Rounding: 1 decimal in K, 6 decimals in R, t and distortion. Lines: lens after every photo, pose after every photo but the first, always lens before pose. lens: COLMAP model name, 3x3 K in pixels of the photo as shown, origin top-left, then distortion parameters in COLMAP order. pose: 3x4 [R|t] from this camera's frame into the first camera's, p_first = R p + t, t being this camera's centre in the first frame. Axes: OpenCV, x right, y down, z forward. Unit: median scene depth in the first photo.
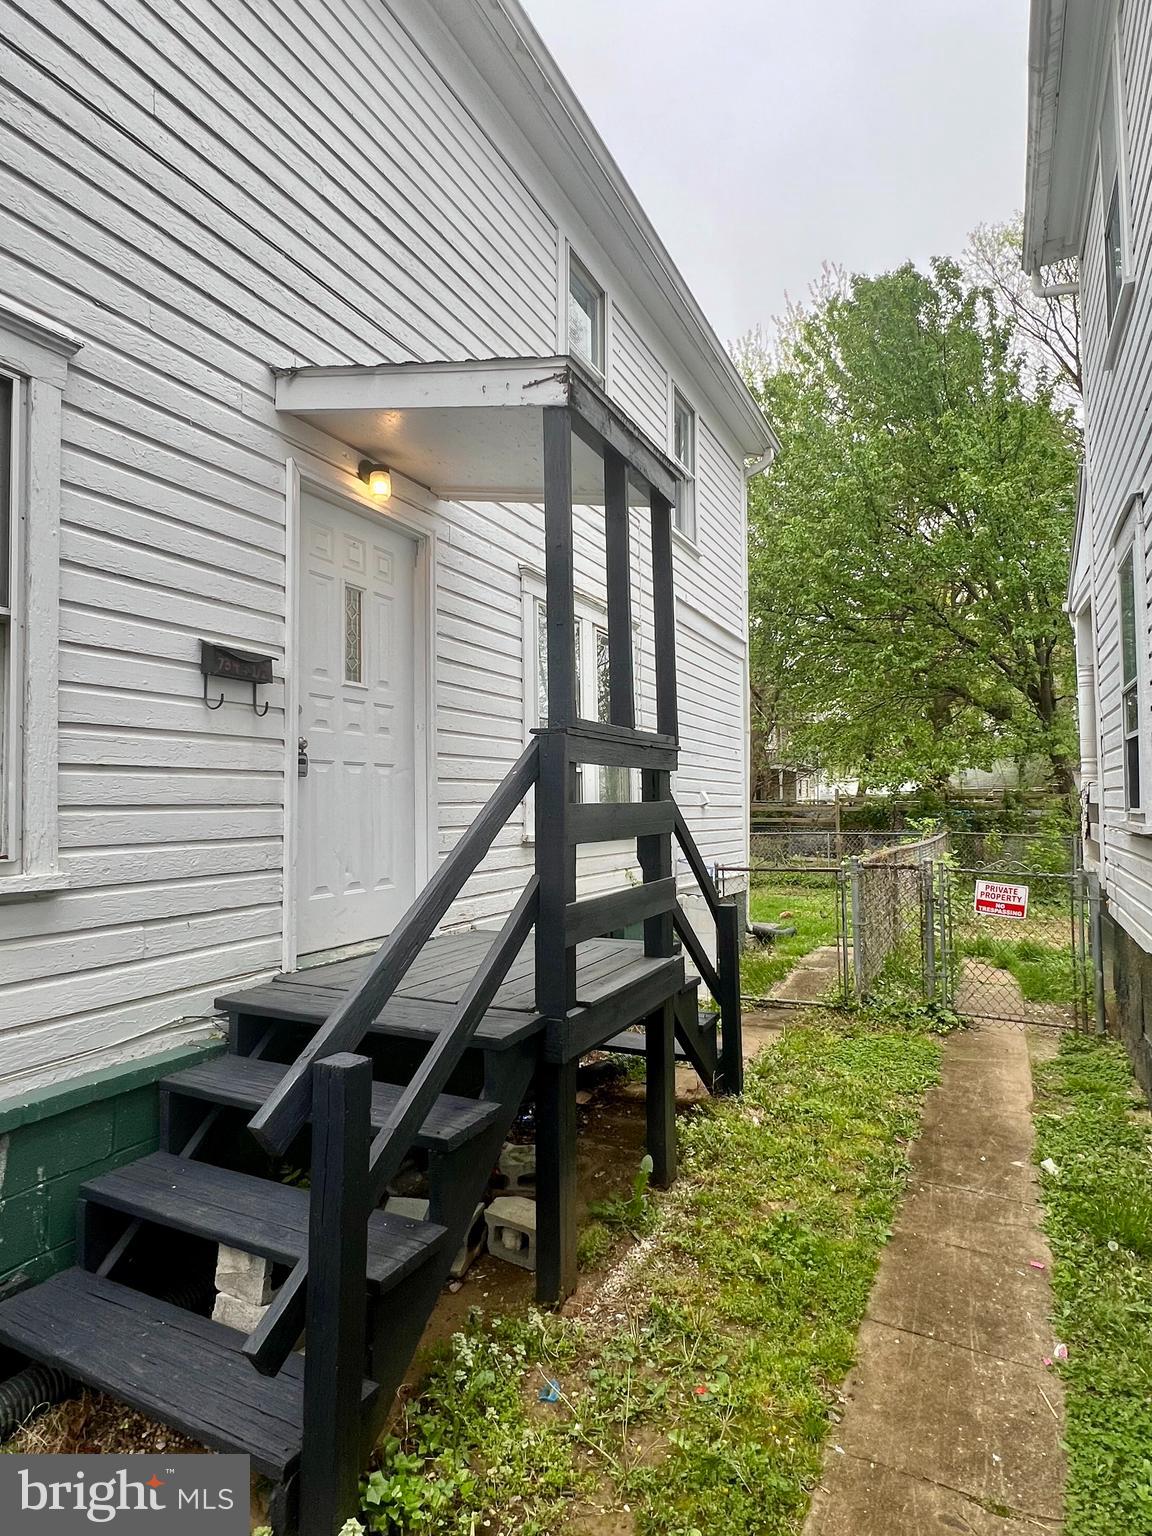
lens RADIAL K [[849.7, 0, 582.7], [0, 849.7, 761.8], [0, 0, 1]] dist [-0.004602, 0.001507]
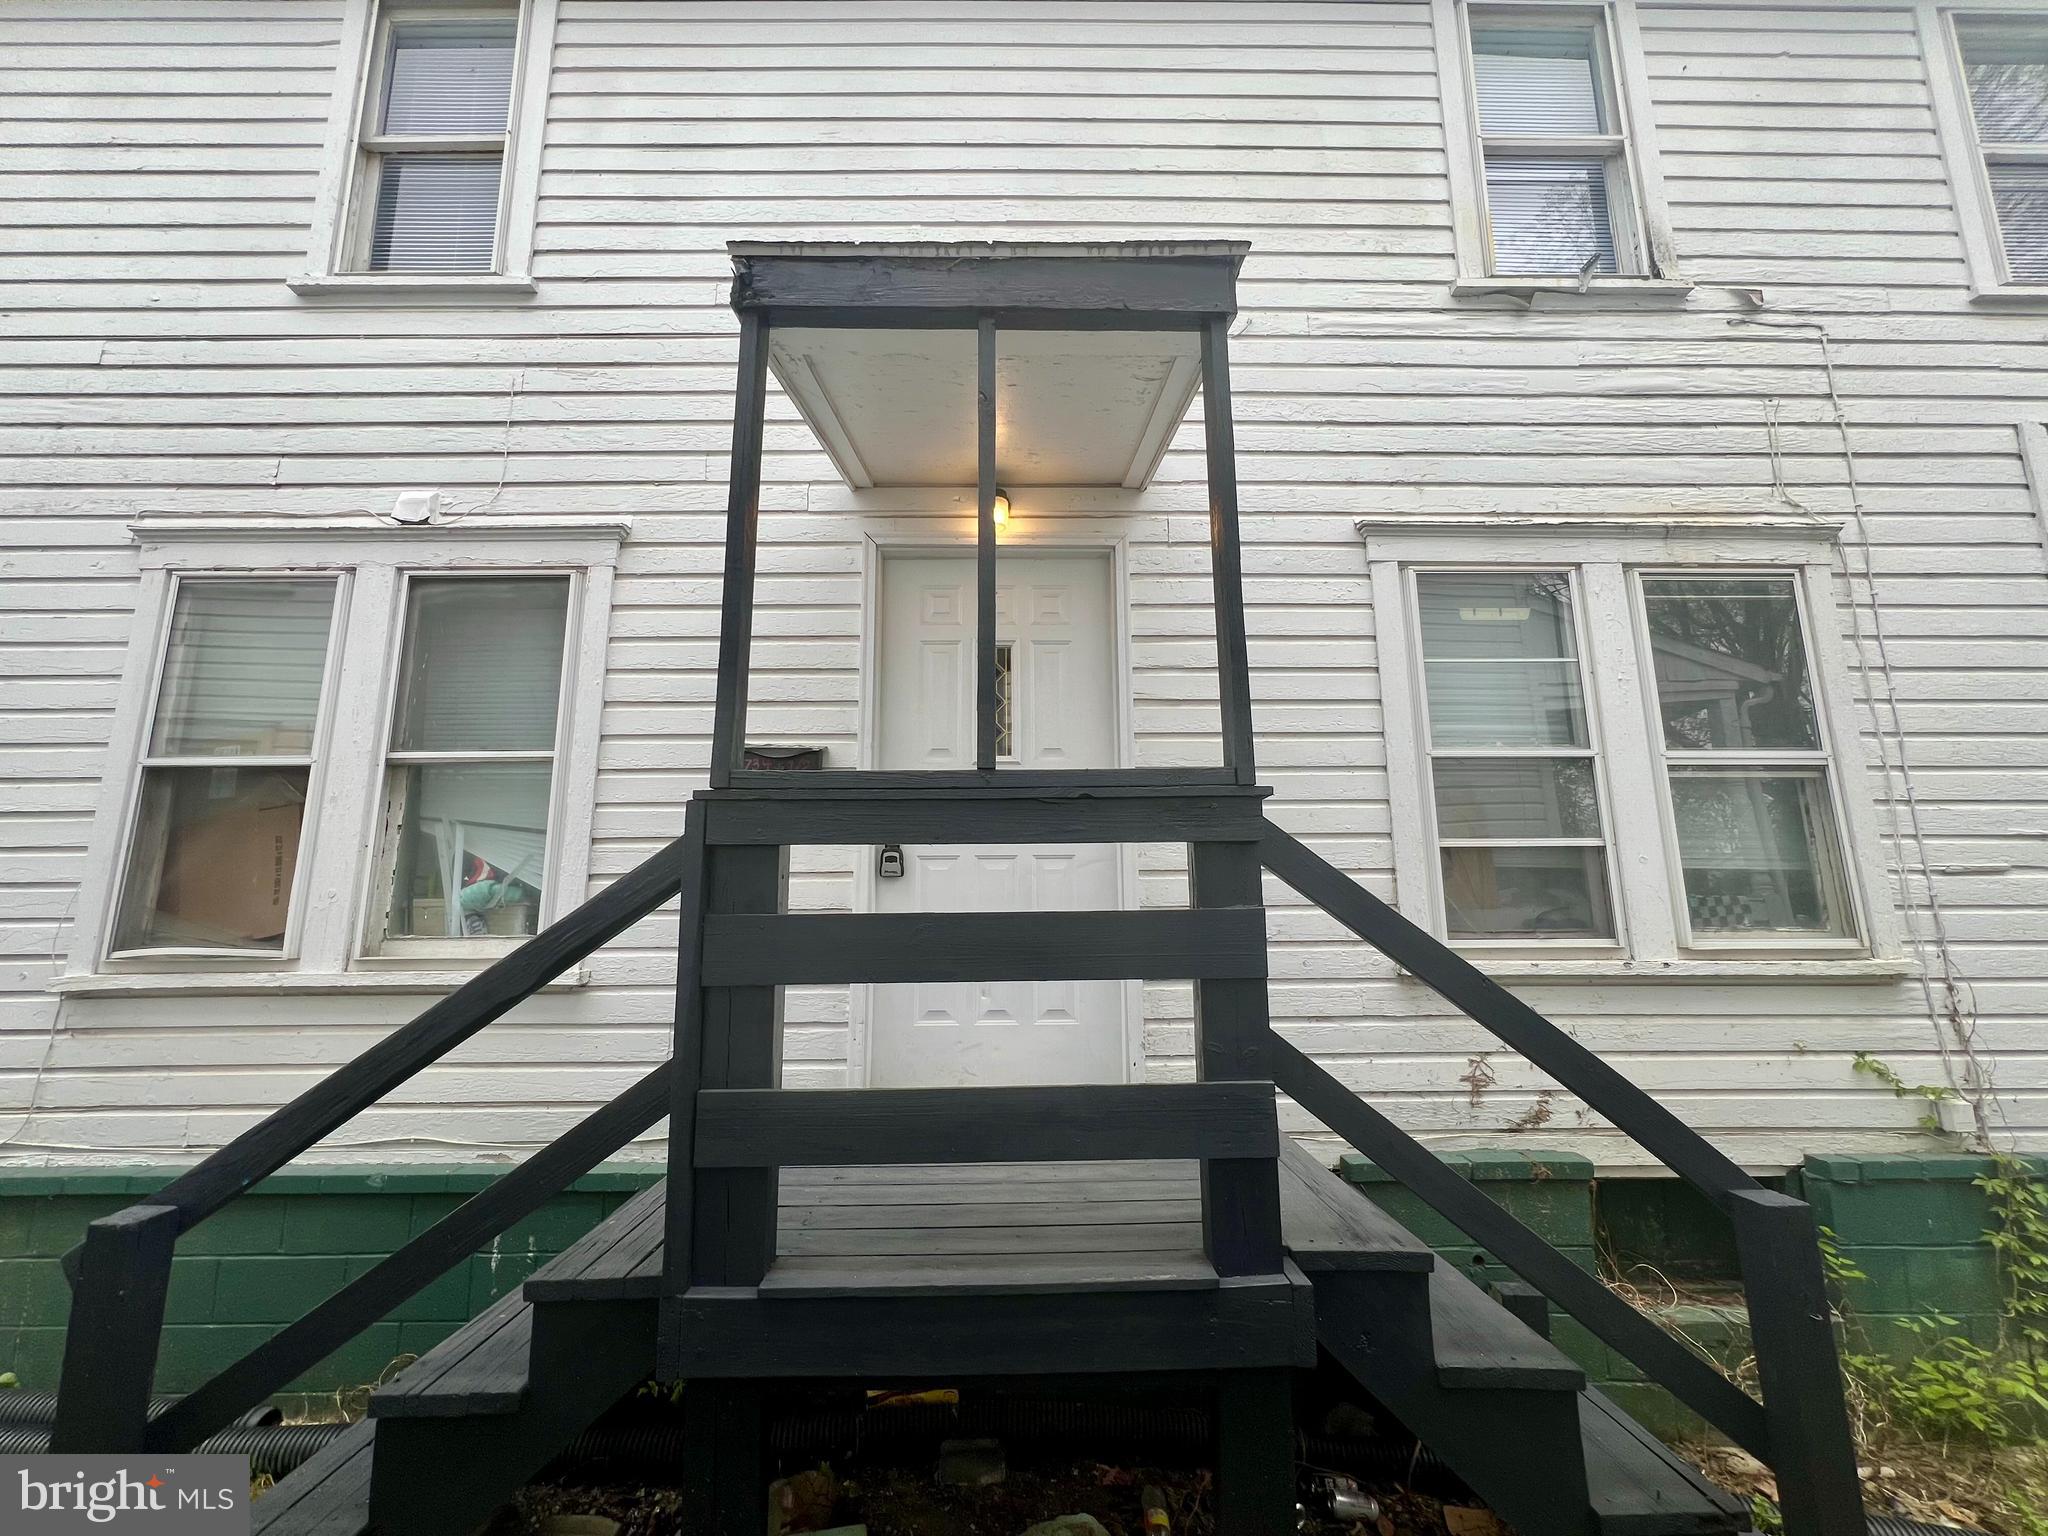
lens RADIAL K [[827.2, 0, 1023.4], [0, 827.2, 763.7], [0, 0, 1]] dist [0.003718, 0.000512]
pose [[0.439509, -0.146418, -0.886224, 0.326821], [0.044665, 0.988967, -0.141242, 0.019166], [0.897127, 0.022494, 0.441200, 0.496783]]
